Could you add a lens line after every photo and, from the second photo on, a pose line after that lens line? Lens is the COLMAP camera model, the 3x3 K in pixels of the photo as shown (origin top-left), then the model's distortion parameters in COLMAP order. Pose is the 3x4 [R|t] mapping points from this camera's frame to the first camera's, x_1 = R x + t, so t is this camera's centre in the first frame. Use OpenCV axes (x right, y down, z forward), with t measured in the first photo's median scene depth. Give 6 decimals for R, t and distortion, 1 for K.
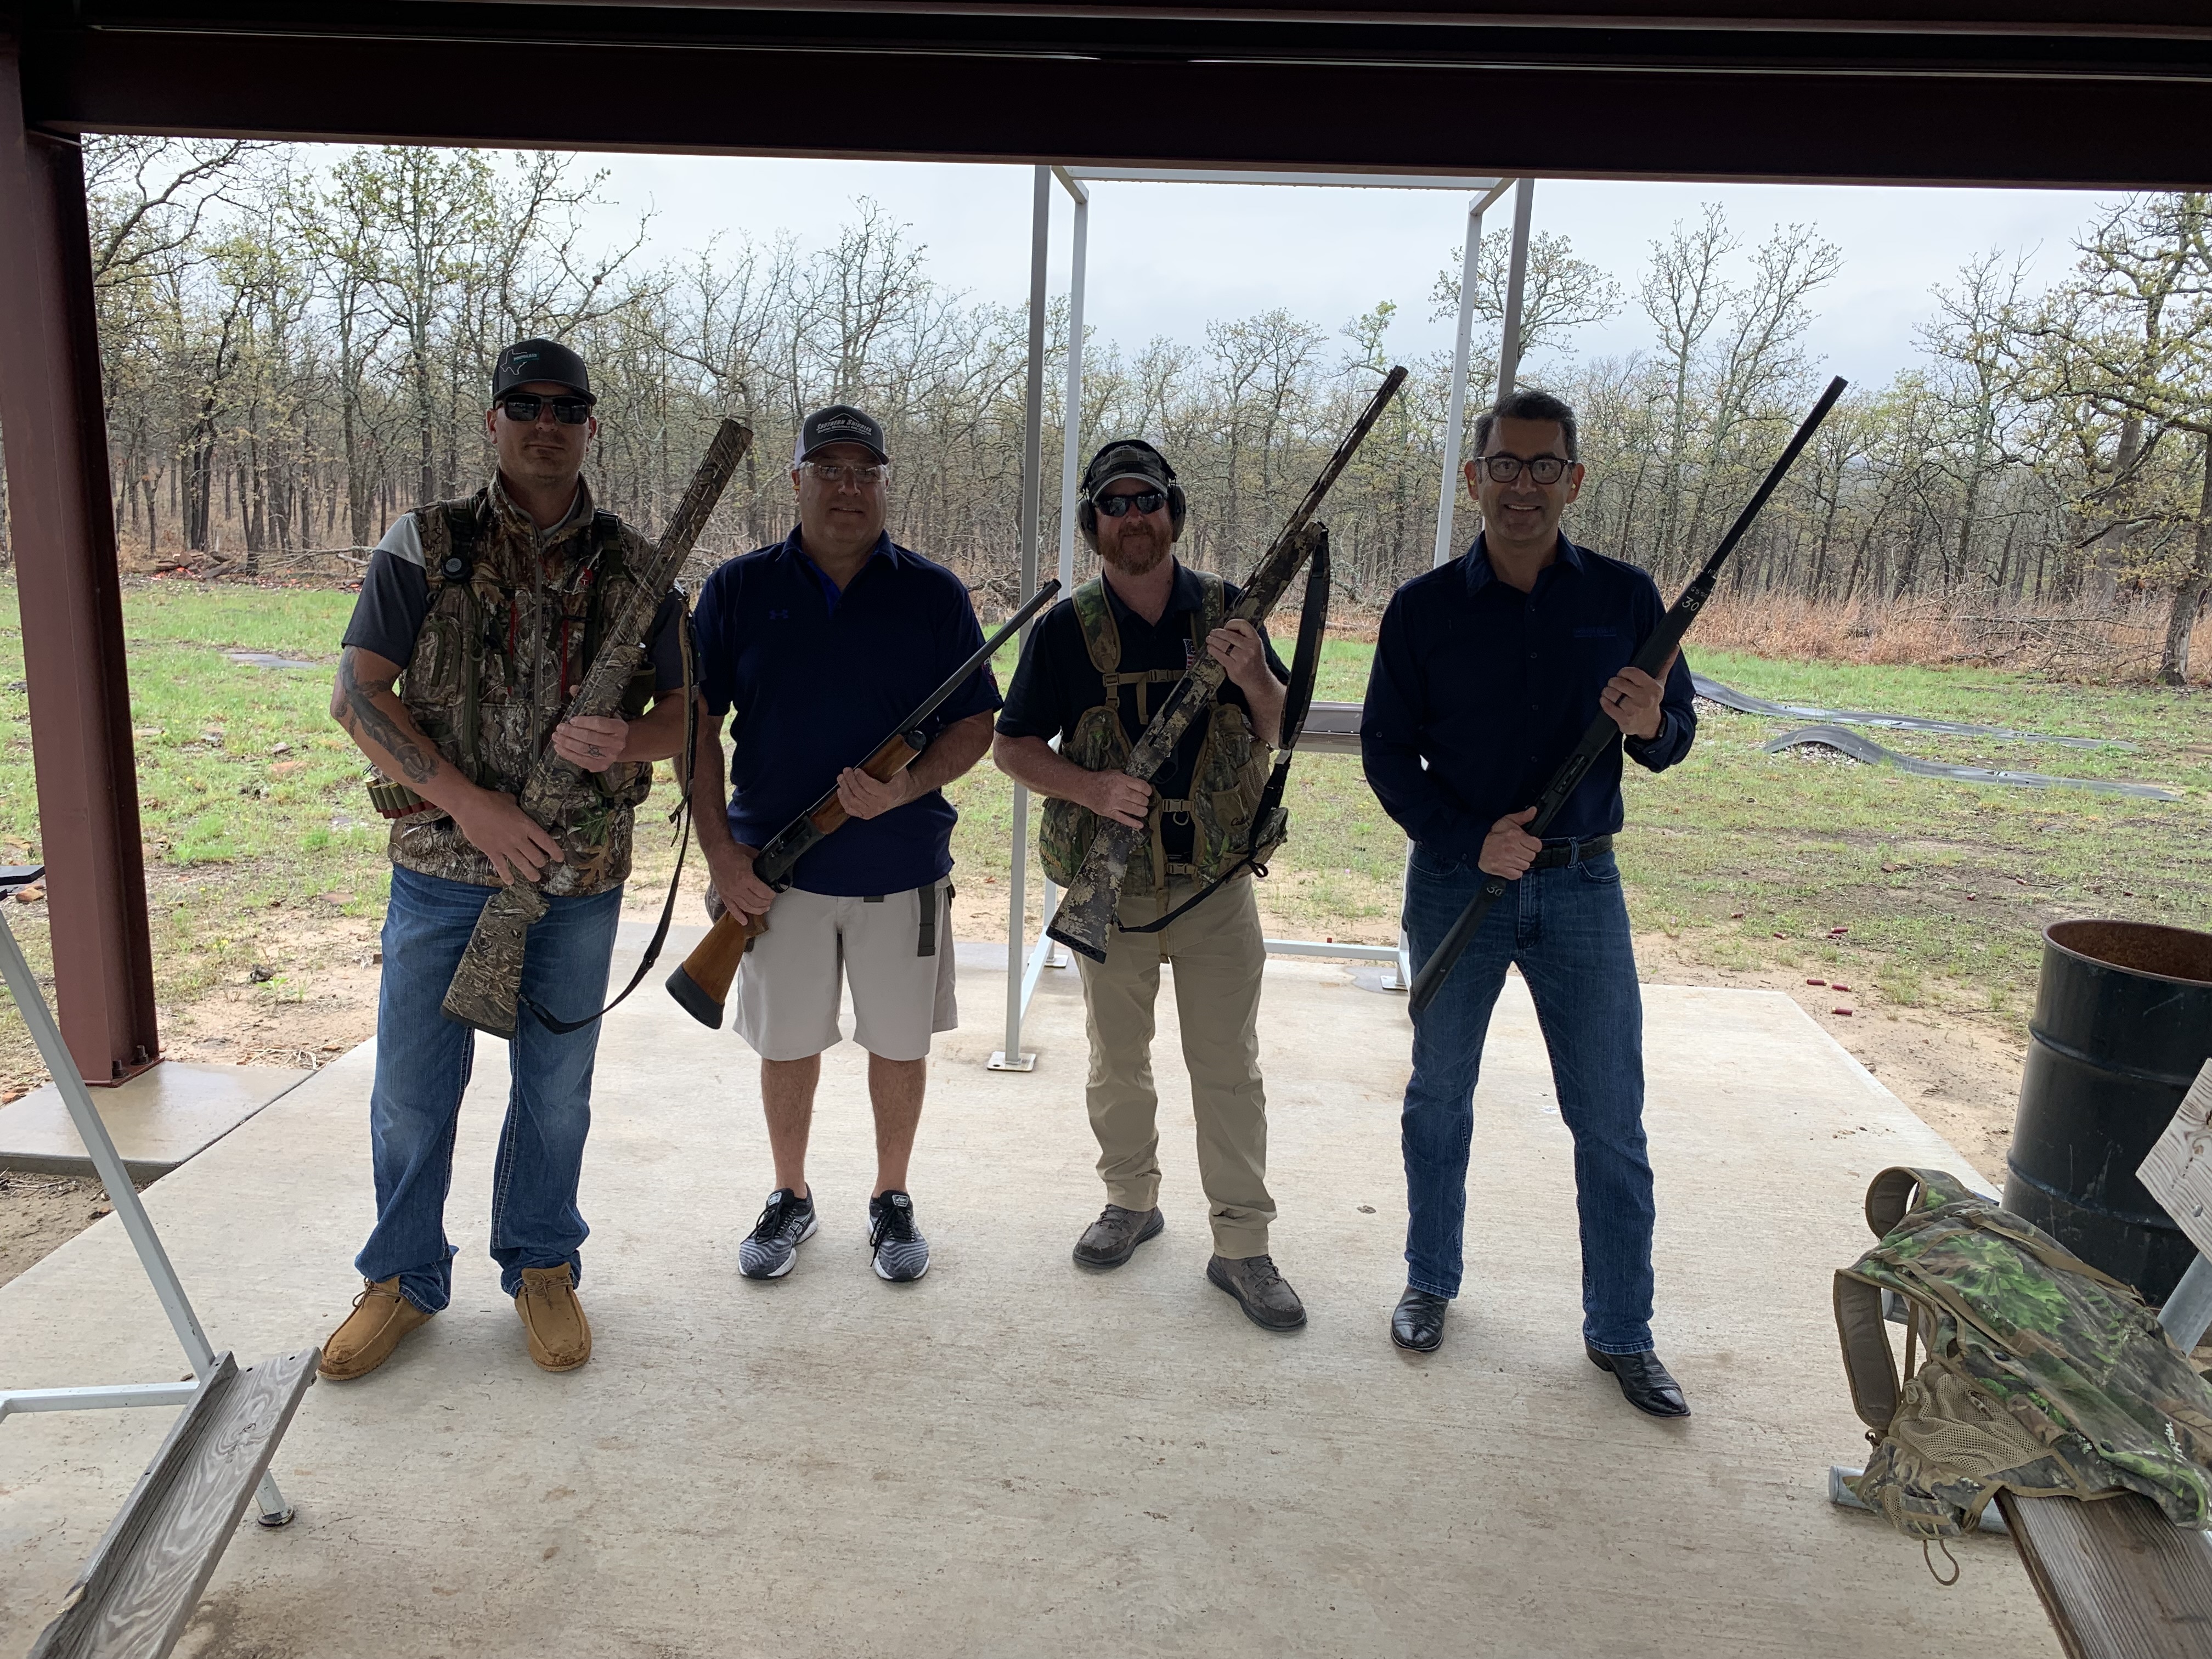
lens RADIAL K [[1685.7, 0, 1106.0], [0, 1685.7, 829.5], [0, 0, 1]] dist [-0.003840, 0.001863]
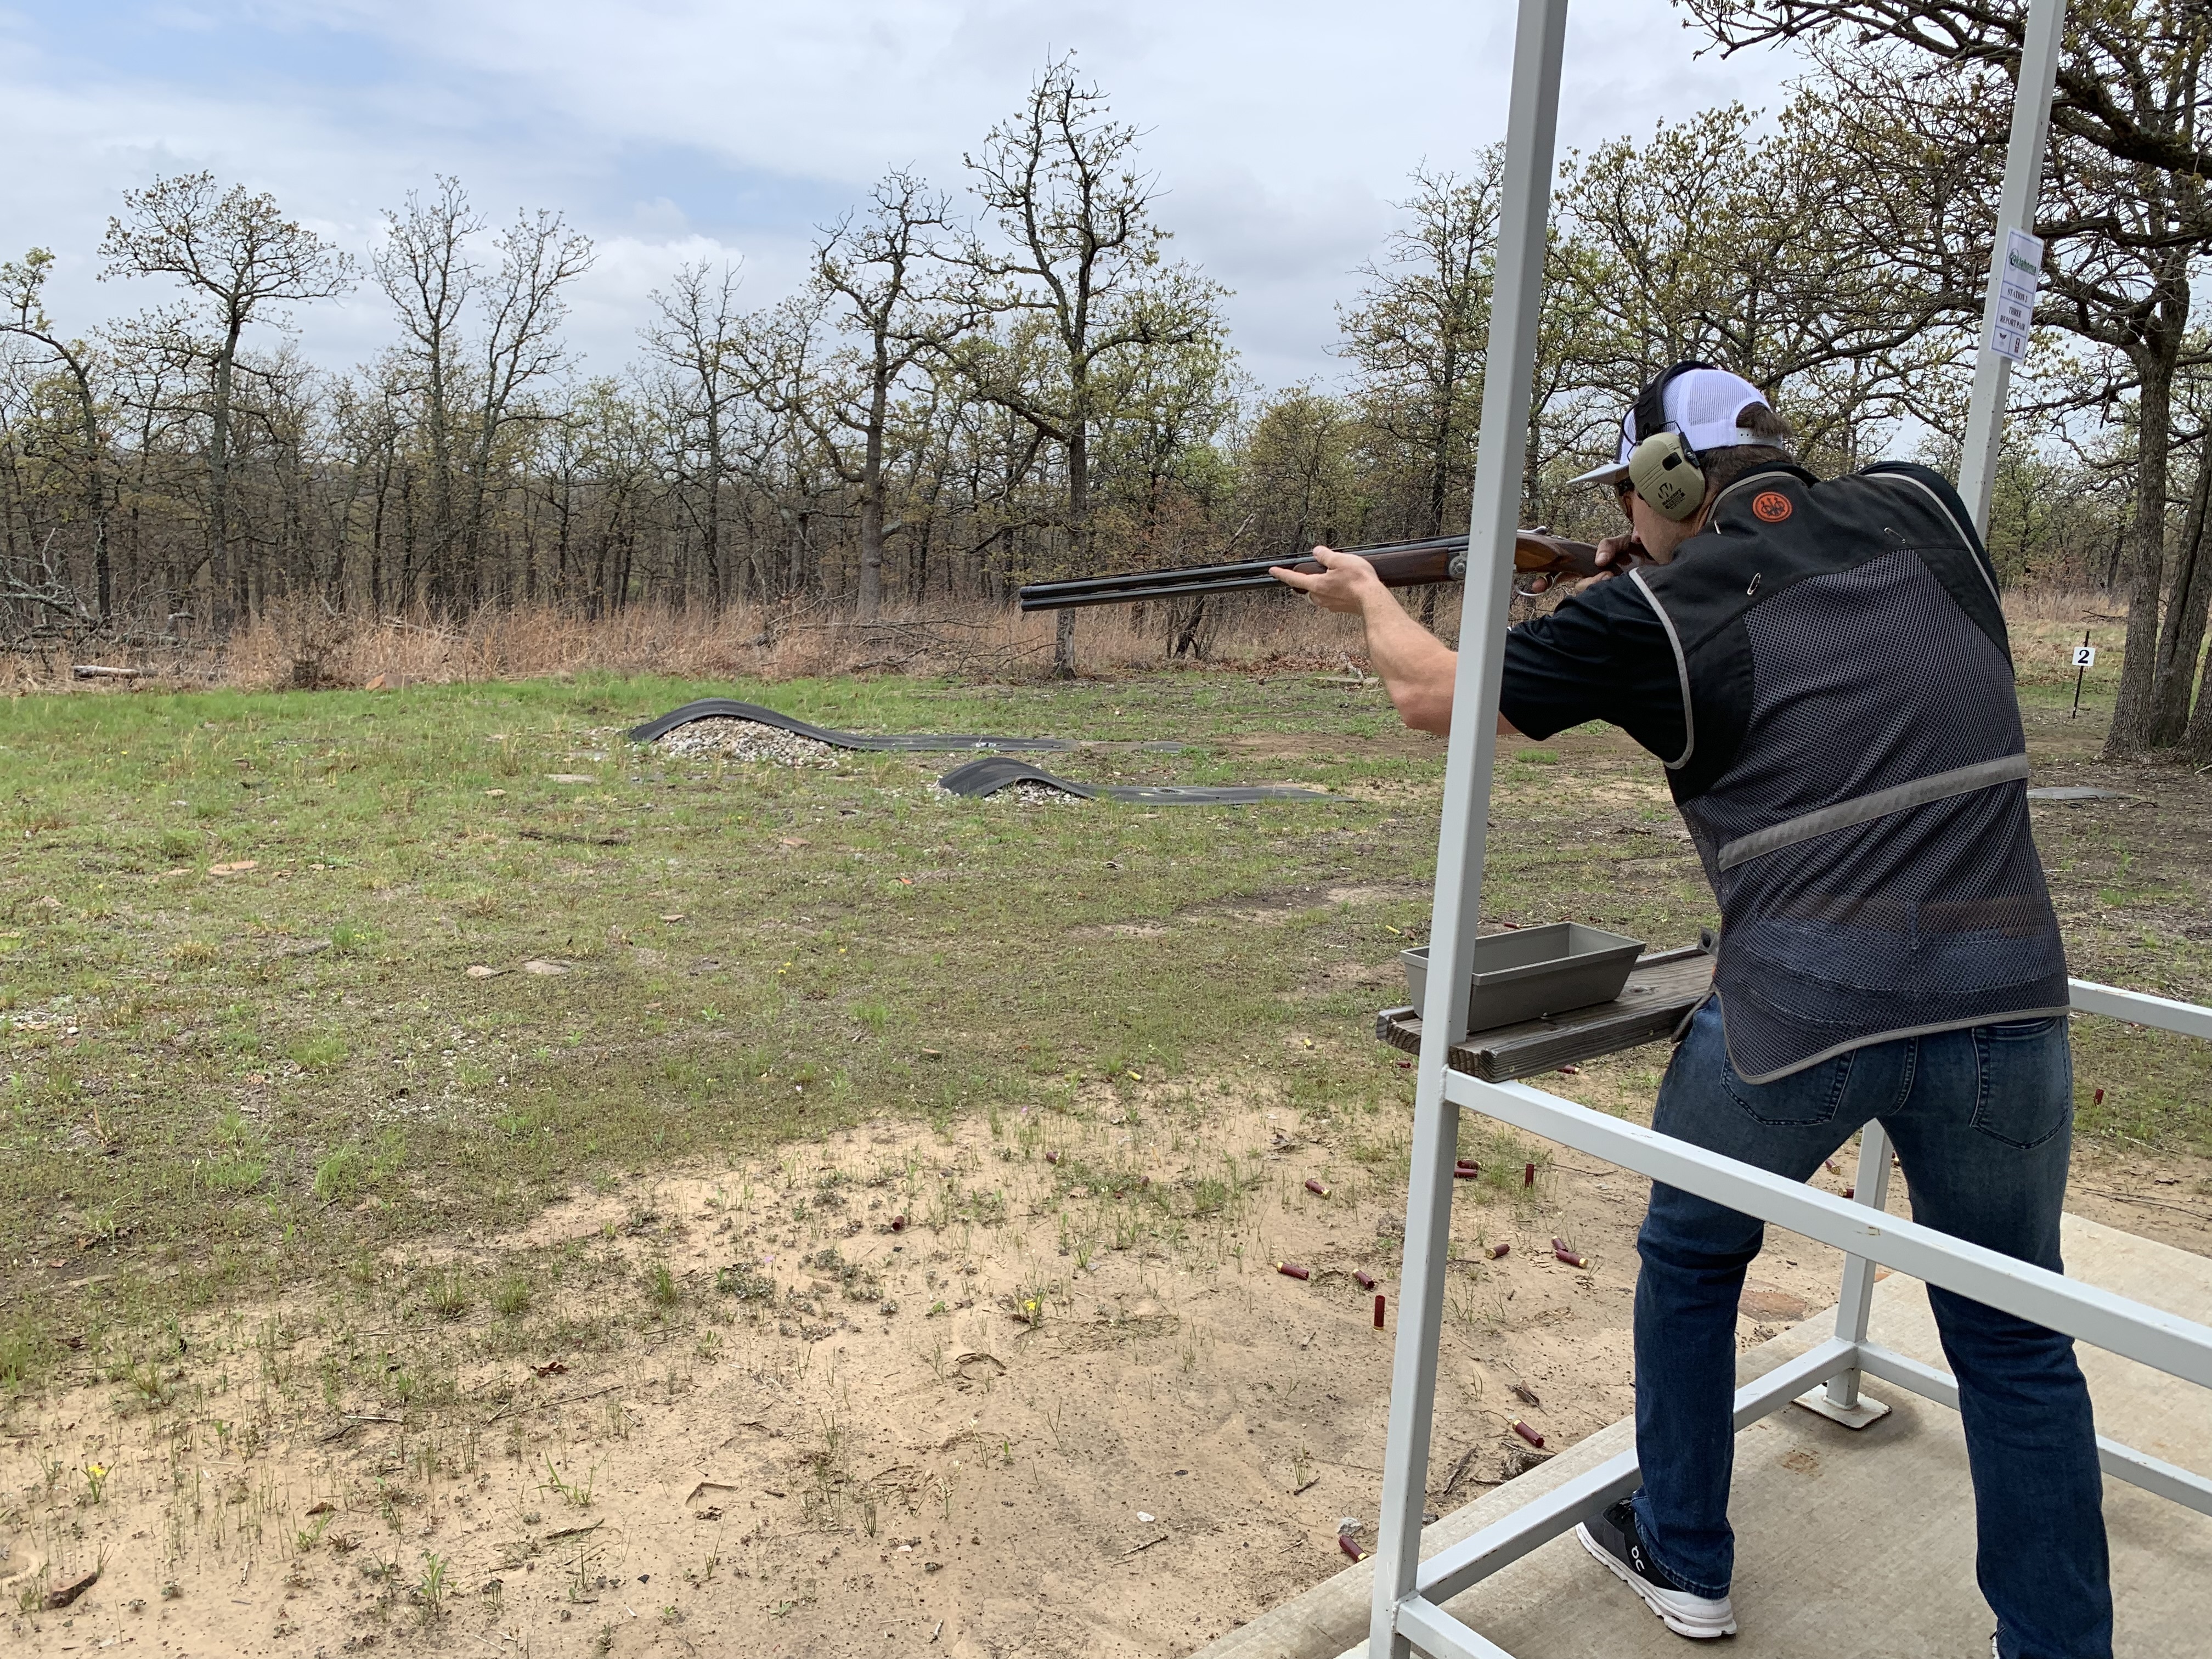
lens RADIAL K [[1685.7, 0, 1106.0], [0, 1685.7, 829.5], [0, 0, 1]] dist [-0.003840, 0.001863]
pose [[0.713213, -0.129888, 0.688808, -0.053522], [0.133088, 0.989899, 0.048861, -0.022482], [-0.688197, 0.056823, 0.723295, 0.122460]]
